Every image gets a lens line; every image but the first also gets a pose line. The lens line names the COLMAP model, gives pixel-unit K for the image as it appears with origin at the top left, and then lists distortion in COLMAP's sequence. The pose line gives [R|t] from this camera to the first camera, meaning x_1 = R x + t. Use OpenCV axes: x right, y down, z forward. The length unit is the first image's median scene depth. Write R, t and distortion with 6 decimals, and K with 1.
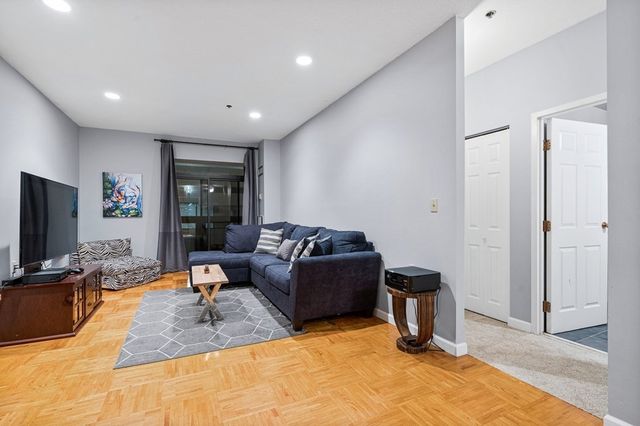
lens RADIAL K [[294.8, 0, 320.8], [0, 294.8, 214.8], [0, 0, 1]] dist [0.013829, 0.000433]
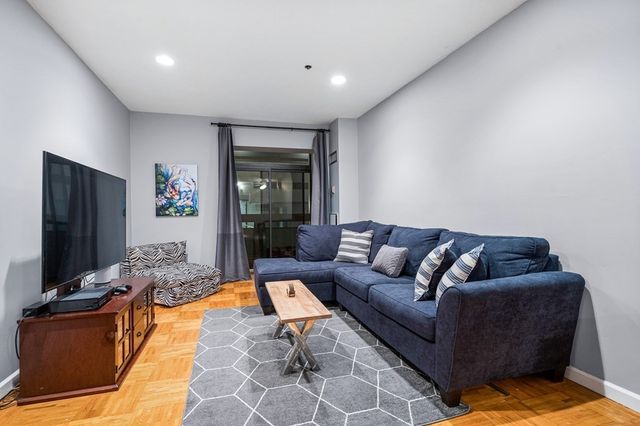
lens RADIAL K [[294.8, 0, 318.5], [0, 294.8, 211.6], [0, 0, 1]] dist [0.013829, 0.000433]
pose [[0.990962, -0.007953, -0.133903, -0.205096], [0.007793, 0.999968, -0.001719, -0.000197], [0.133913, 0.000660, 0.990993, 0.288591]]
